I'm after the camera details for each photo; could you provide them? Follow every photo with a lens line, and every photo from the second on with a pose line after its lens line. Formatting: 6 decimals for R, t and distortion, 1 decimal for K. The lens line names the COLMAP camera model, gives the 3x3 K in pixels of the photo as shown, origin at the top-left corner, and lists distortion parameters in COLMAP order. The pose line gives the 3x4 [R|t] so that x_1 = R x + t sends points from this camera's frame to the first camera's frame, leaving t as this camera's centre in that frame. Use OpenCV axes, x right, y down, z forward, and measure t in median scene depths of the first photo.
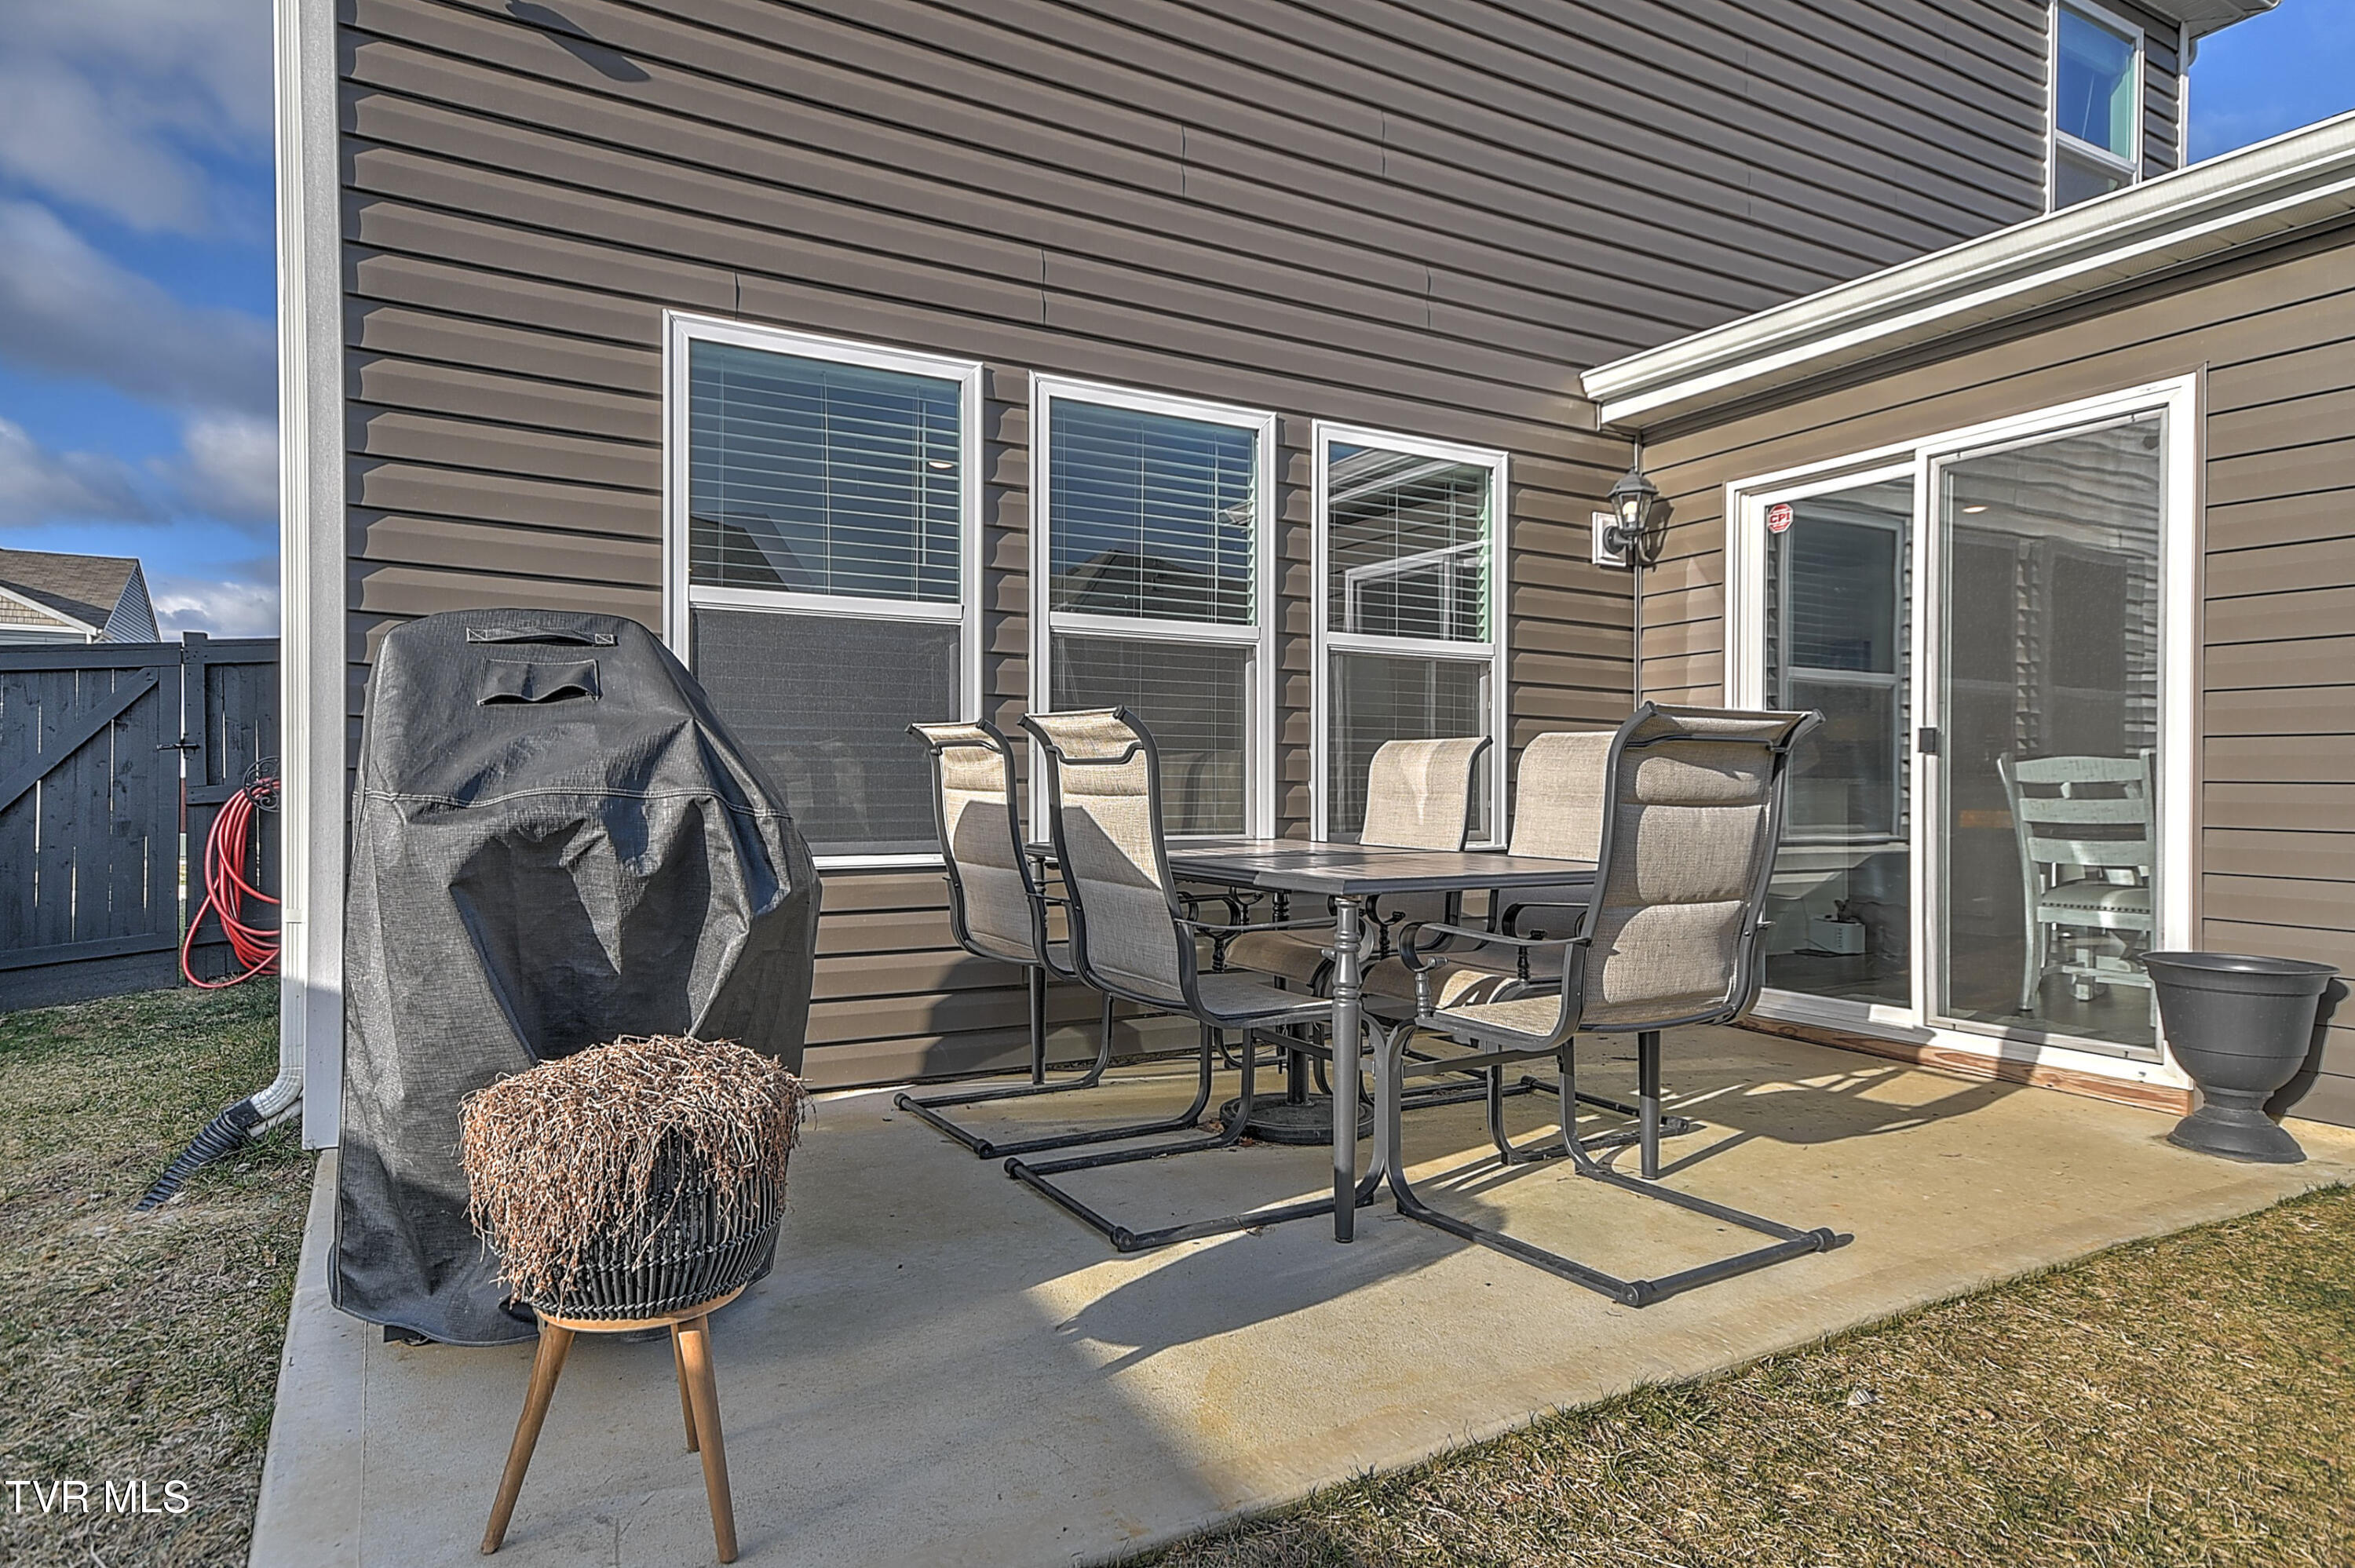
lens RADIAL K [[1355.8, 0, 1177.5], [0, 1355.8, 784.0], [0, 0, 1]] dist [0.017027, 0.000164]
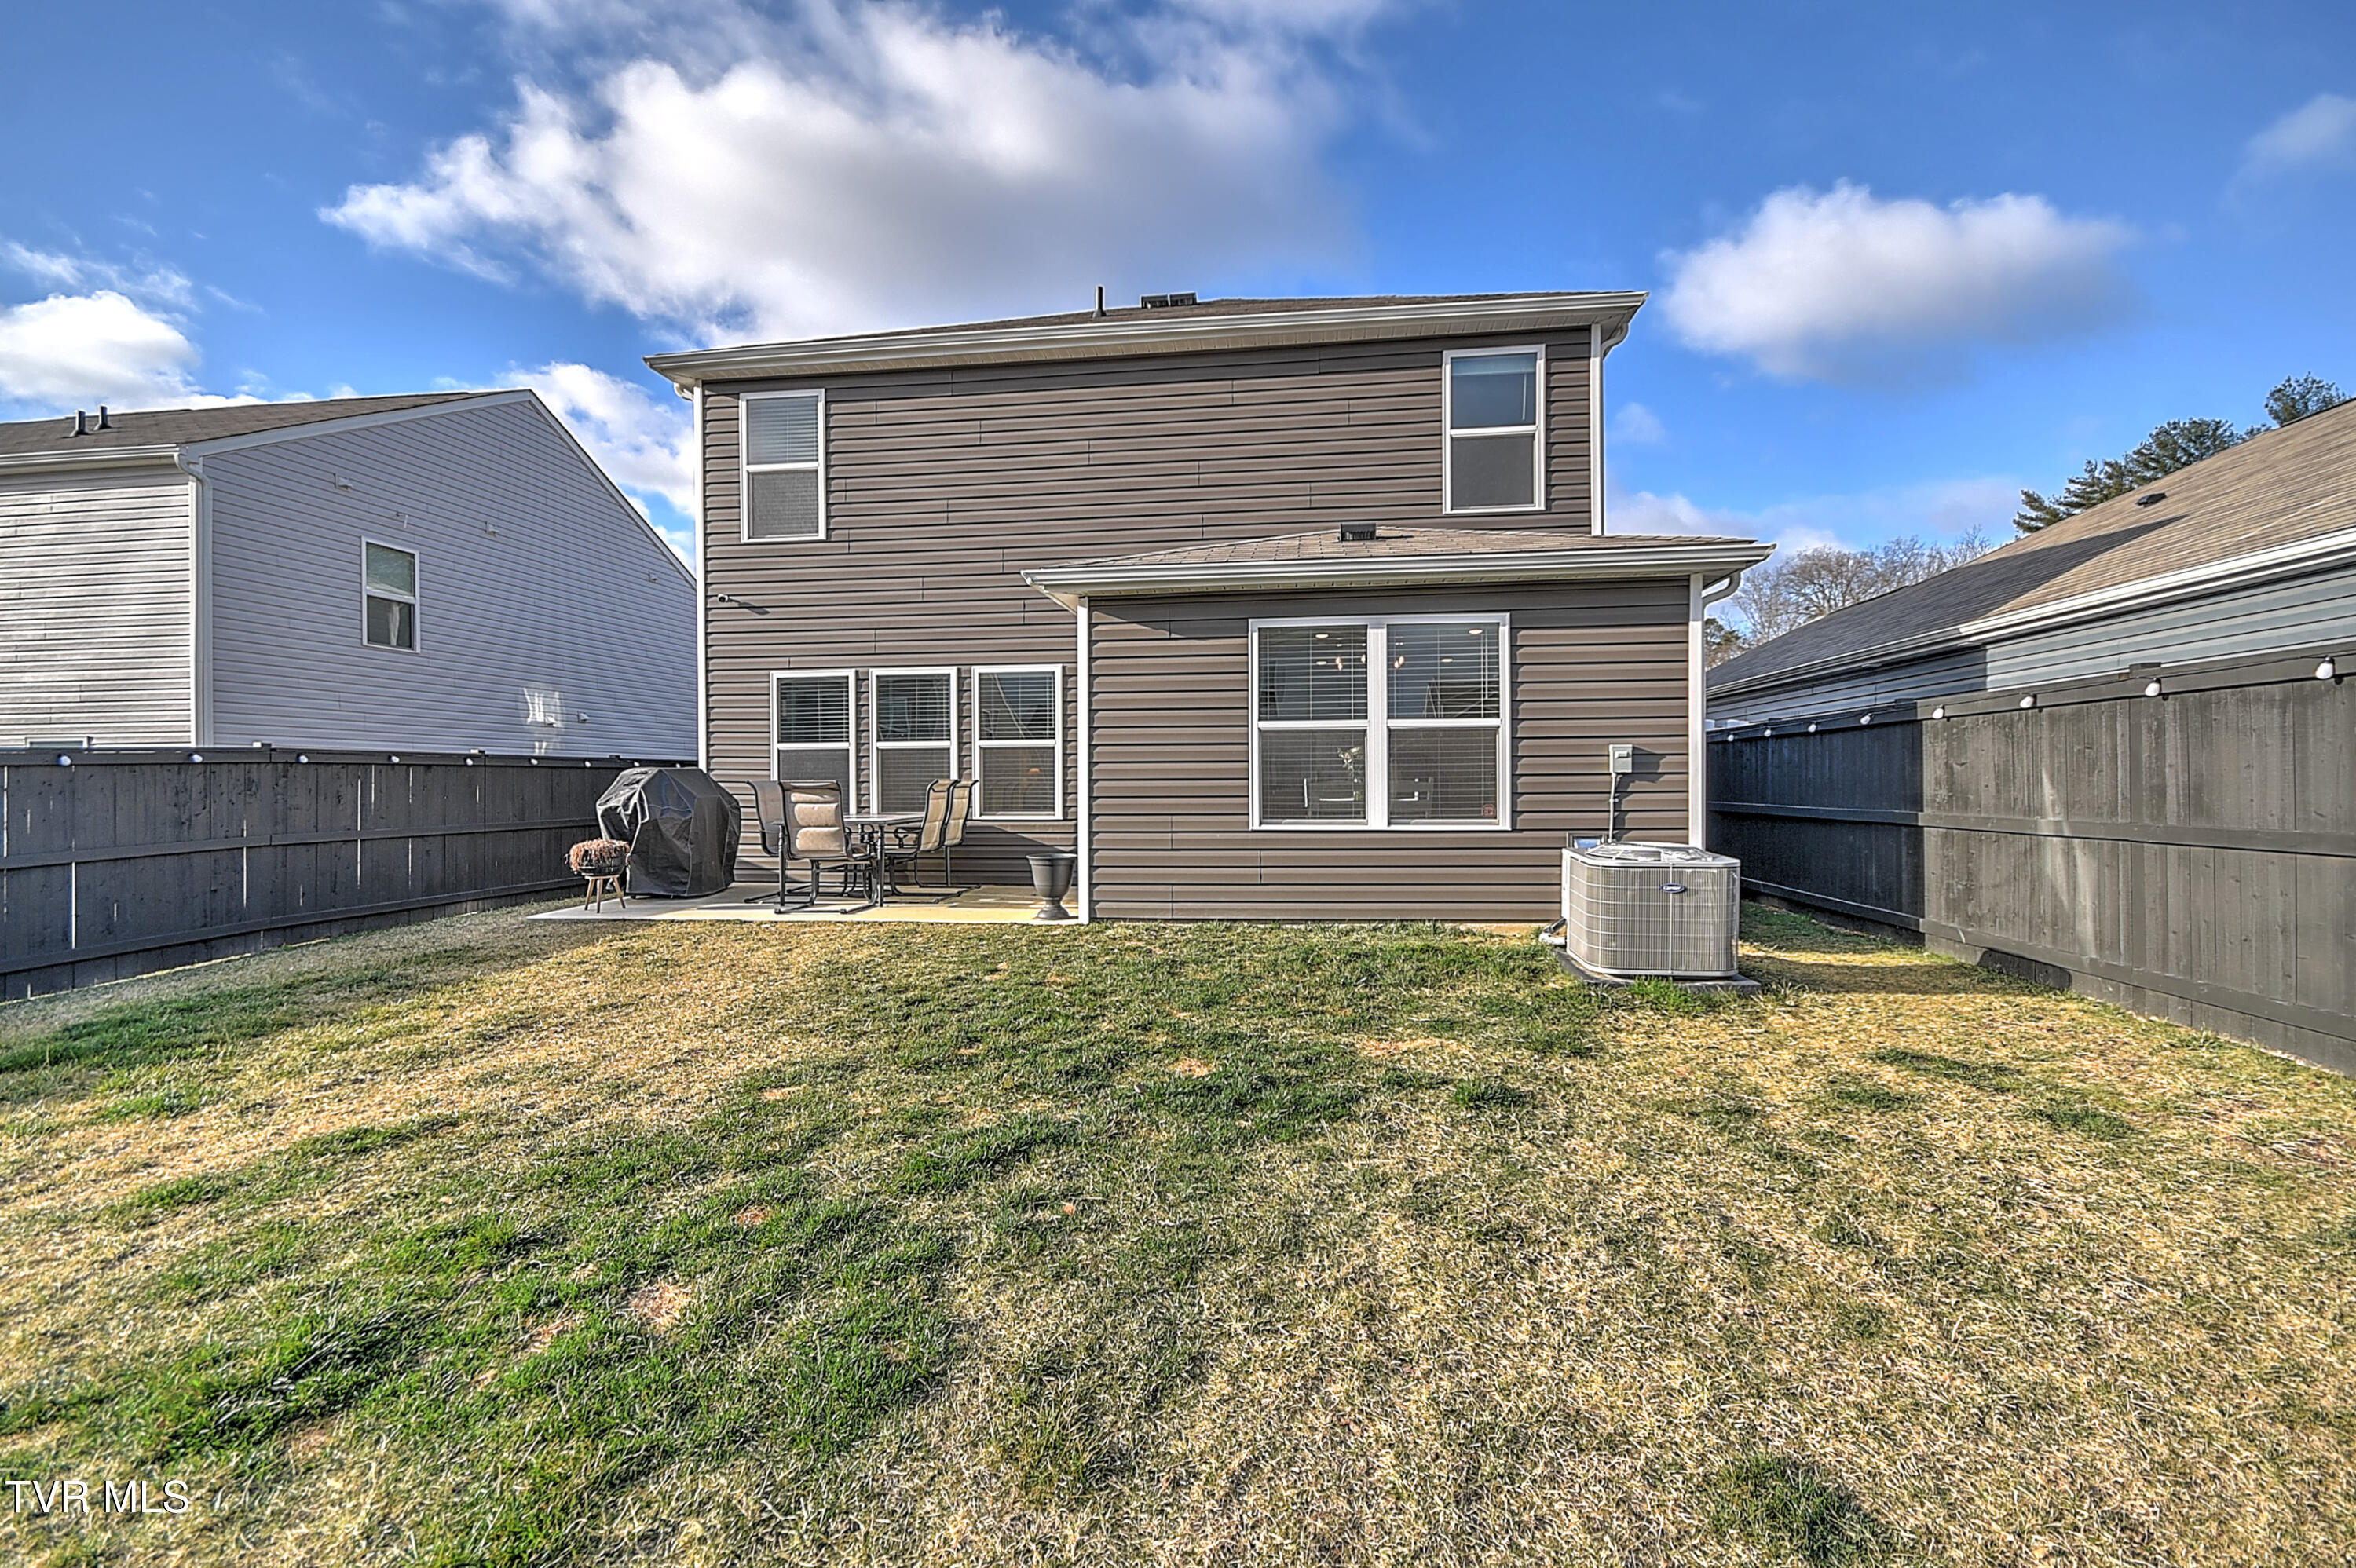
lens RADIAL K [[1053.5, 0, 1174.3], [0, 1053.5, 781.5], [0, 0, 1]] dist [0.031180, -0.018618]
pose [[0.783083, -0.010802, -0.621824, 2.005320], [0.011573, 0.999929, -0.002797, -0.018391], [0.621810, -0.005006, 0.783152, -0.521409]]
